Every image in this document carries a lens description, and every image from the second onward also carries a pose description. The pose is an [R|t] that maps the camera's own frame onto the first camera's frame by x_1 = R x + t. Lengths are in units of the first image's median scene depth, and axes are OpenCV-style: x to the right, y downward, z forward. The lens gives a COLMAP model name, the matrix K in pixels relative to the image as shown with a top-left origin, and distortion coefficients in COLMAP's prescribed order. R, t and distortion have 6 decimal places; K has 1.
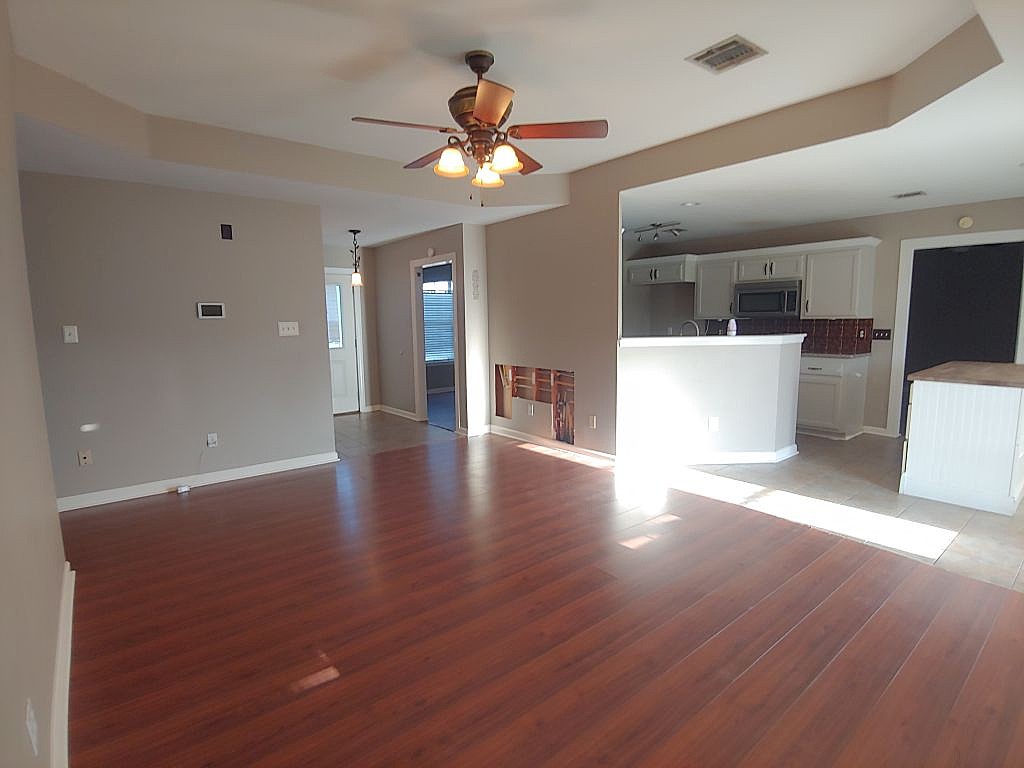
lens RADIAL K [[518.8, 0, 513.6], [0, 518.8, 386.1], [0, 0, 1]] dist [-0.011777, -0.000734]
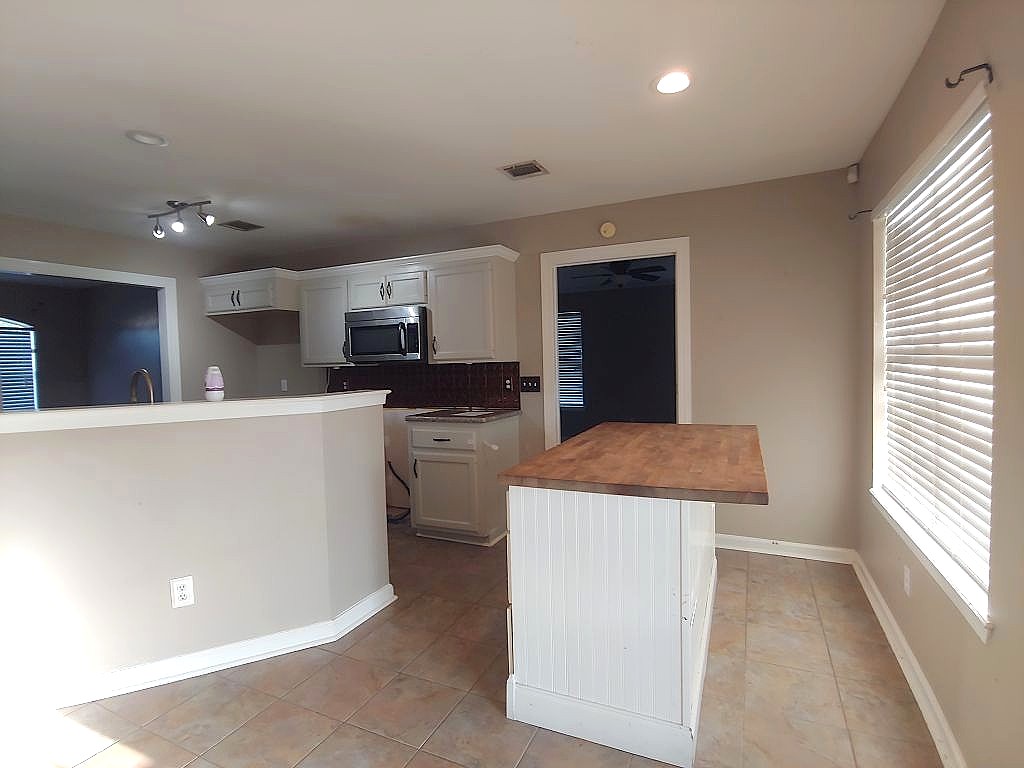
lens RADIAL K [[518.8, 0, 513.6], [0, 518.8, 386.1], [0, 0, 1]] dist [-0.011777, -0.000734]
pose [[0.900576, -0.029753, 0.433679, 0.406384], [0.070348, 0.994479, -0.077857, -0.046133], [-0.428968, 0.100625, 0.897698, 0.391289]]
